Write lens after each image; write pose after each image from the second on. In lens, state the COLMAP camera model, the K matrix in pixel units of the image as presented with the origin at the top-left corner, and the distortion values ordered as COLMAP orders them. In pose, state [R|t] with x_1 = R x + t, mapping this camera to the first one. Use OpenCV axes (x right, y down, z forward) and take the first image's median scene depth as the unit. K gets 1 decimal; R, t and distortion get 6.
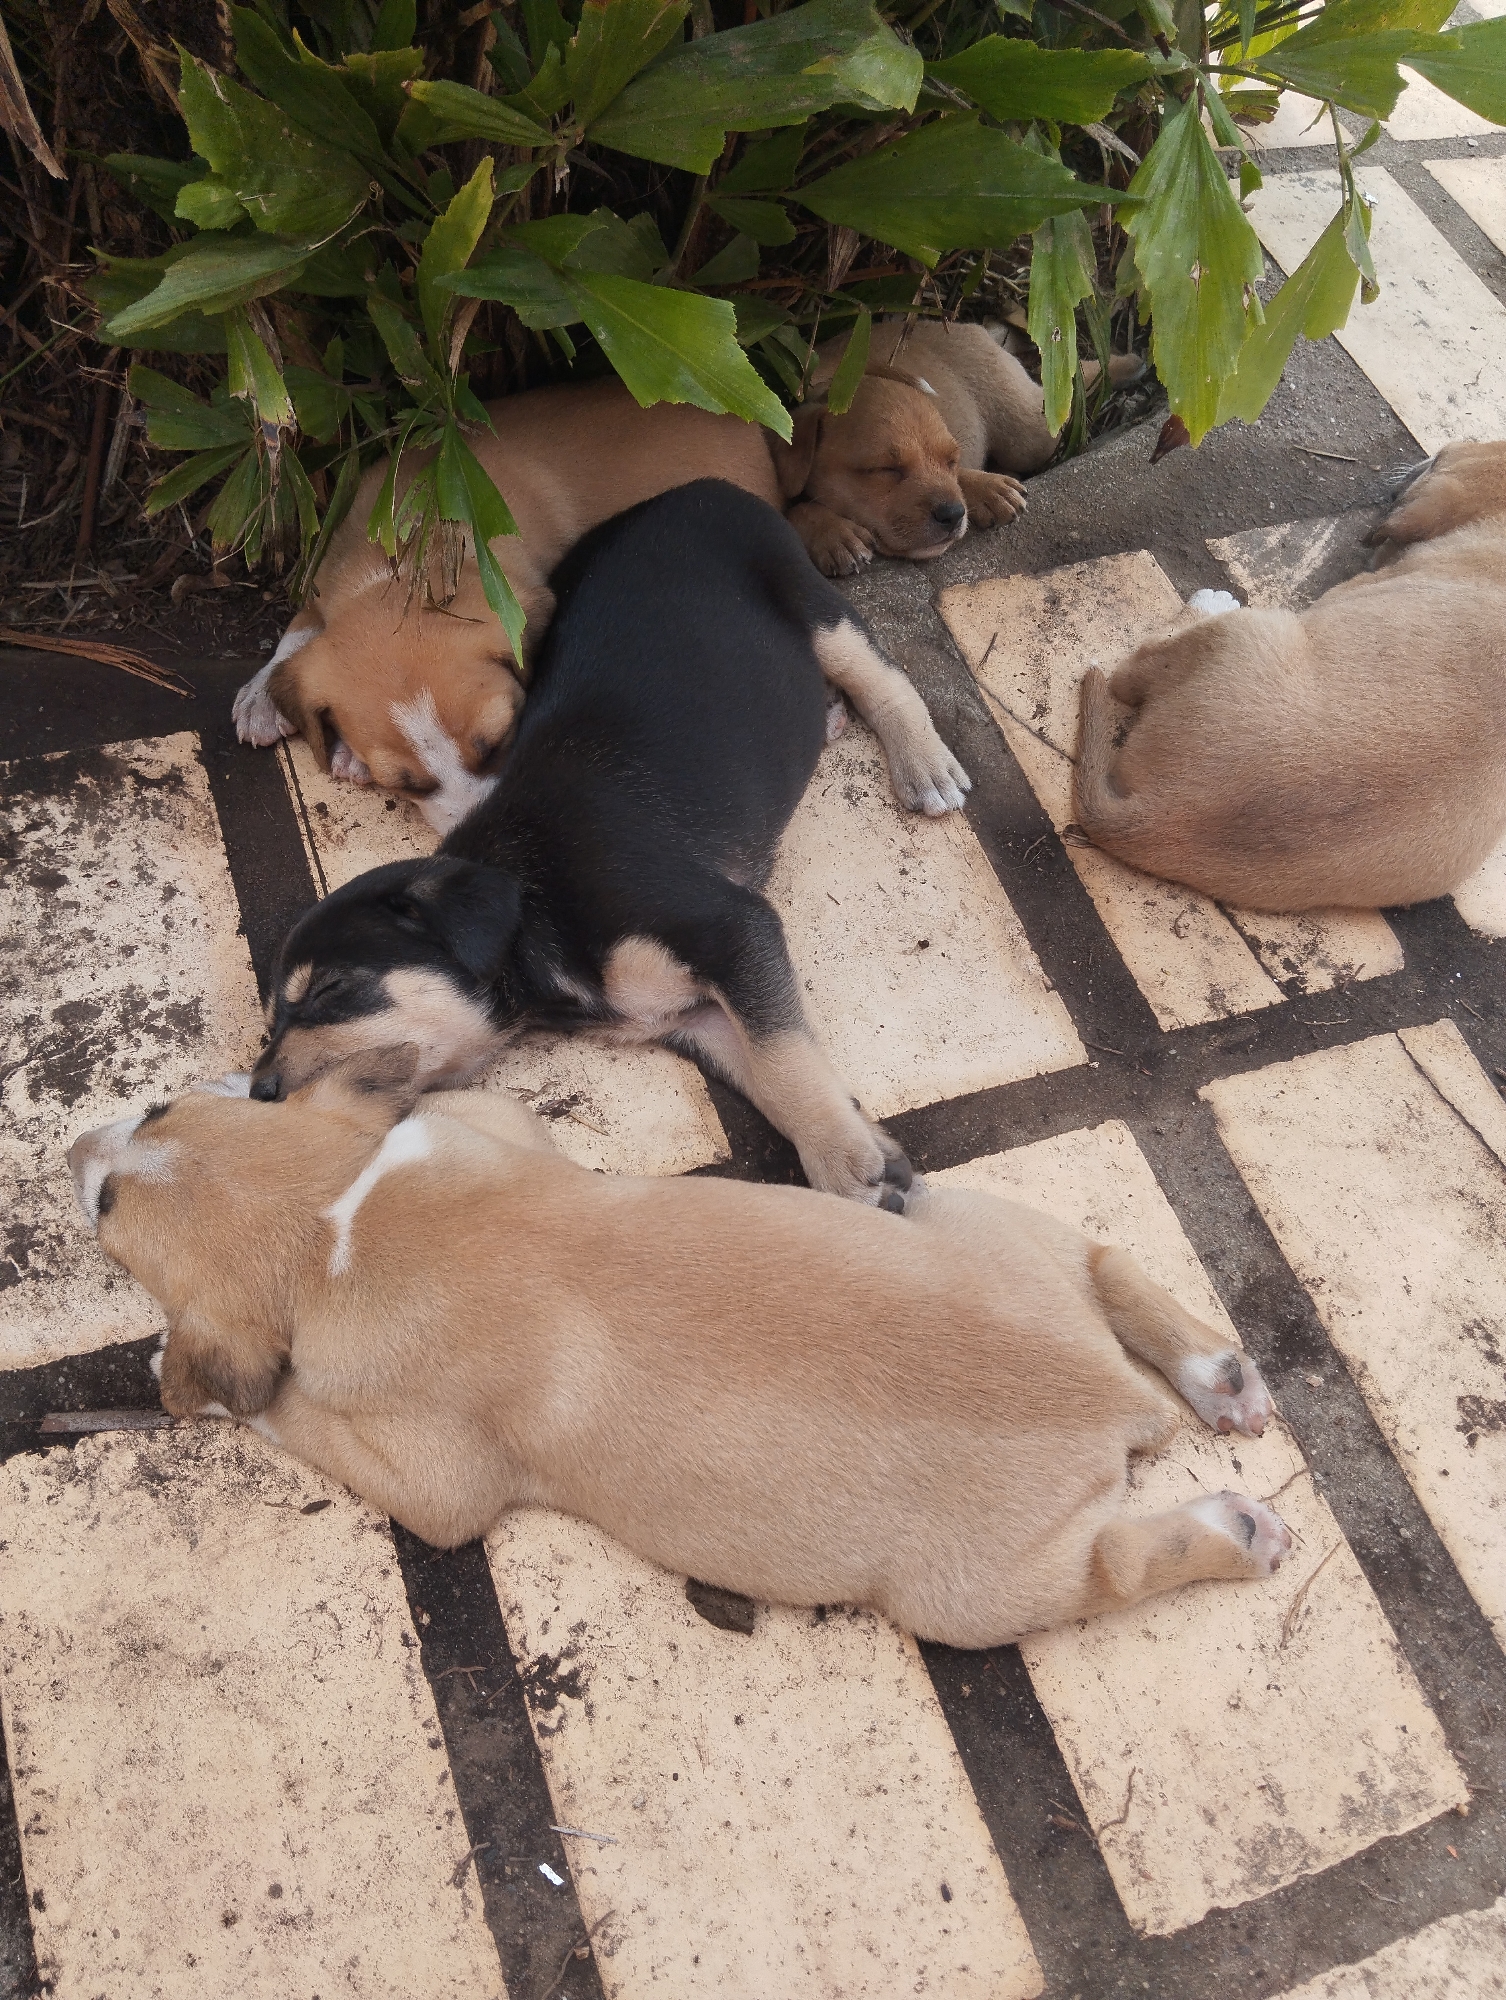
lens RADIAL K [[1599.8, 0, 755.5], [0, 1599.8, 1002.1], [0, 0, 1]] dist [0.078384, -0.160399]
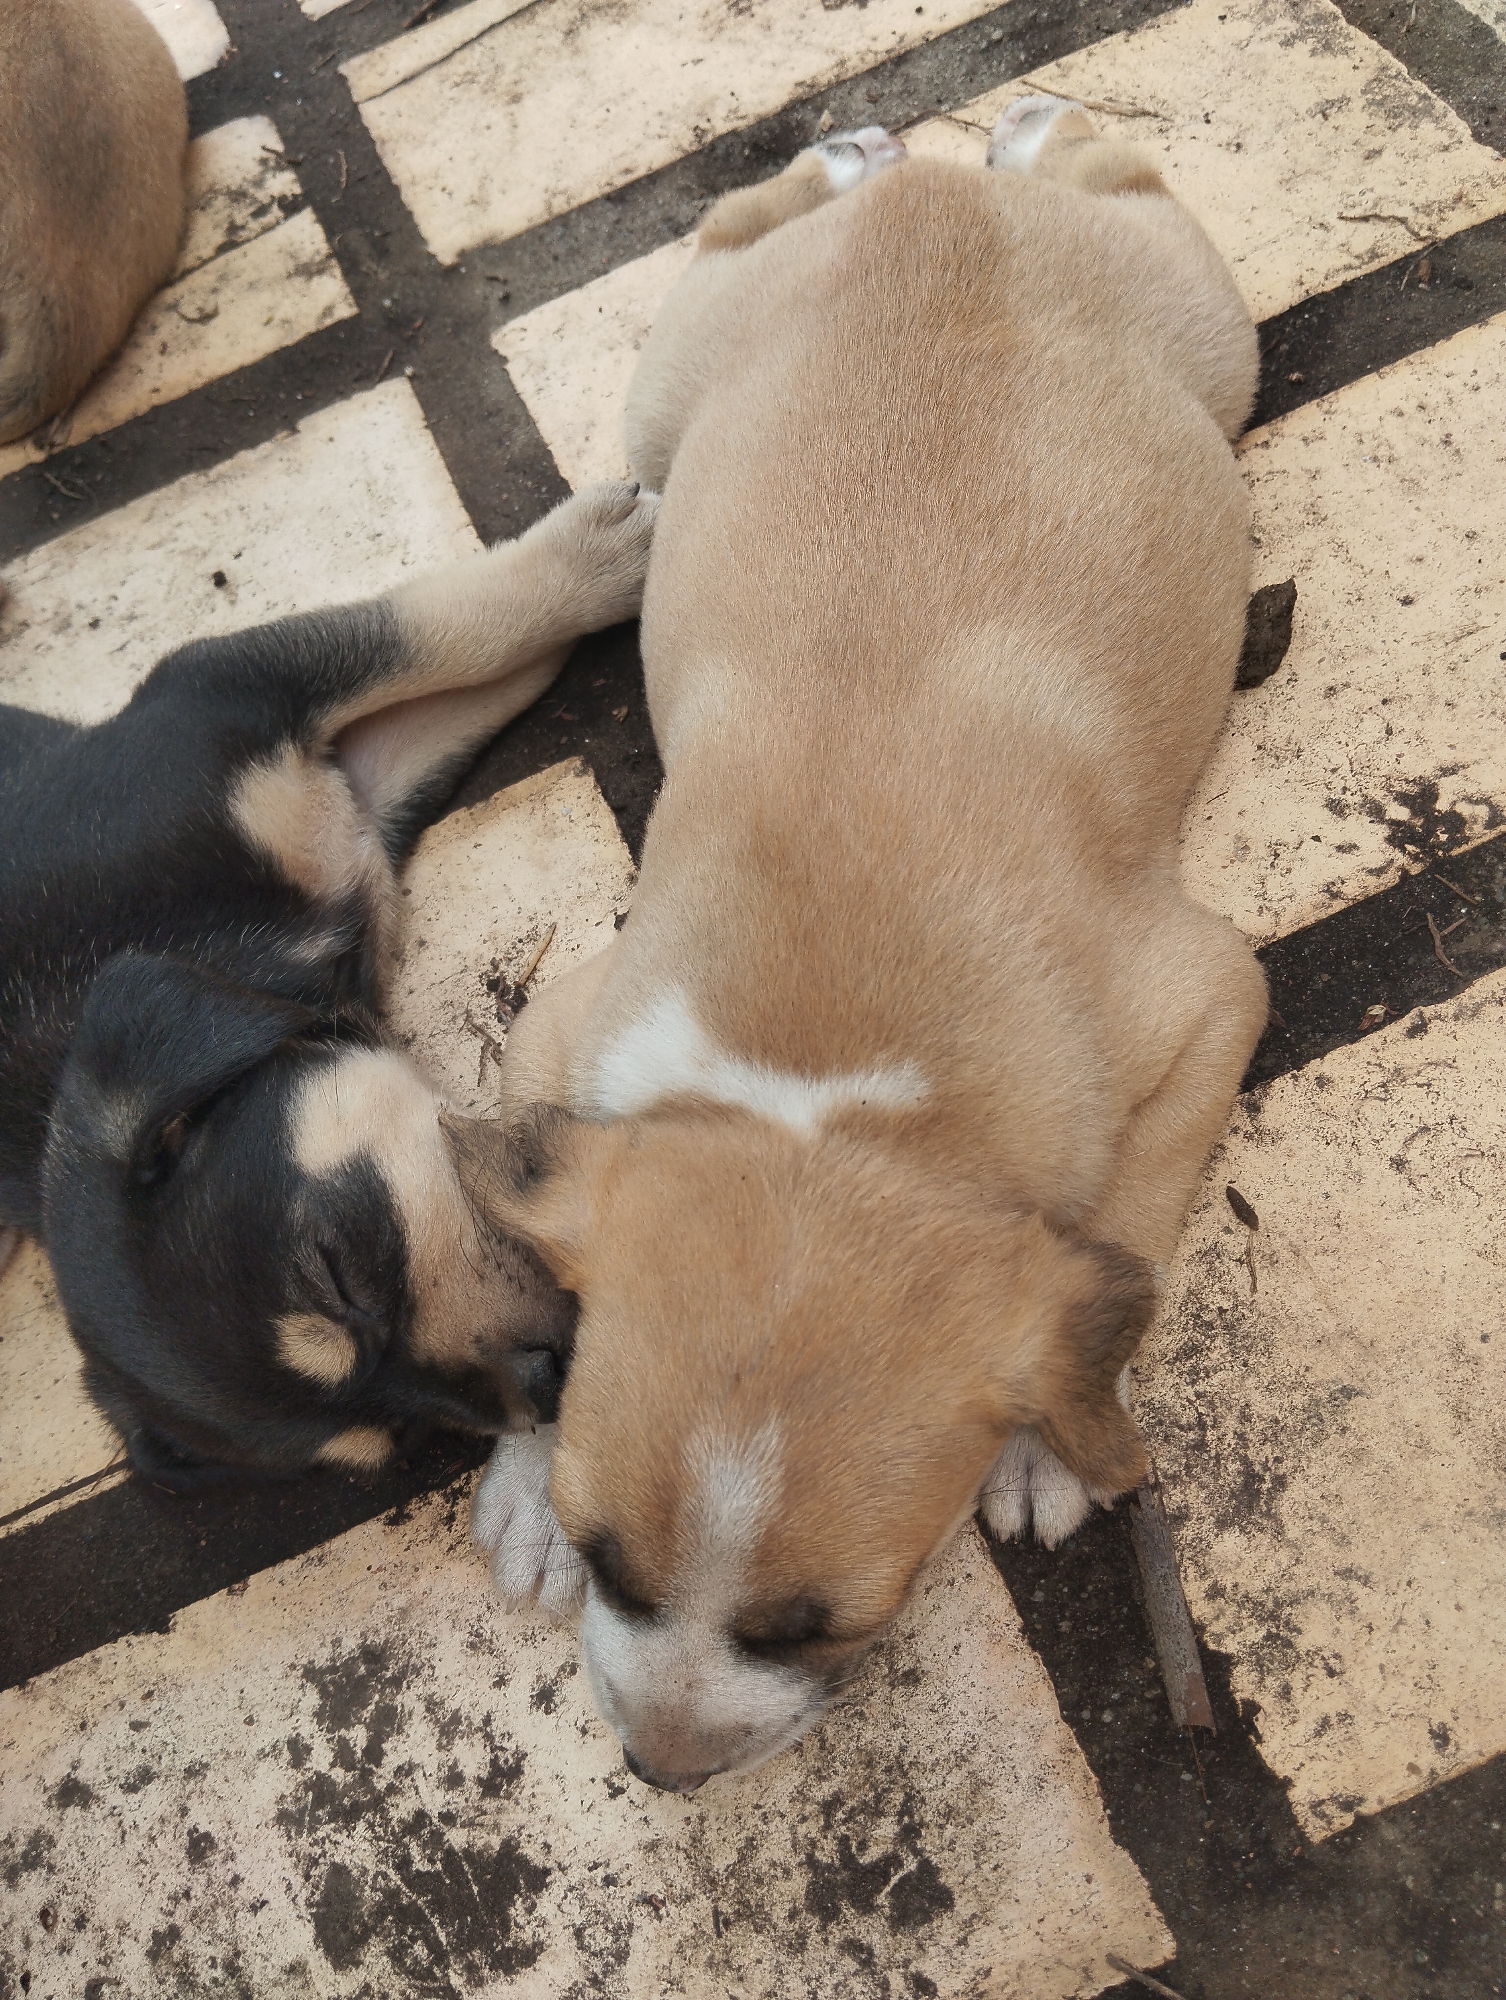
lens RADIAL K [[1599.8, 0, 755.5], [0, 1599.8, 1002.1], [0, 0, 1]] dist [0.078384, -0.160399]
pose [[-0.074144, -0.939372, 0.334788, -0.351294], [0.935432, 0.050845, 0.349830, -0.062642], [-0.345643, 0.339109, 0.874949, 0.466362]]
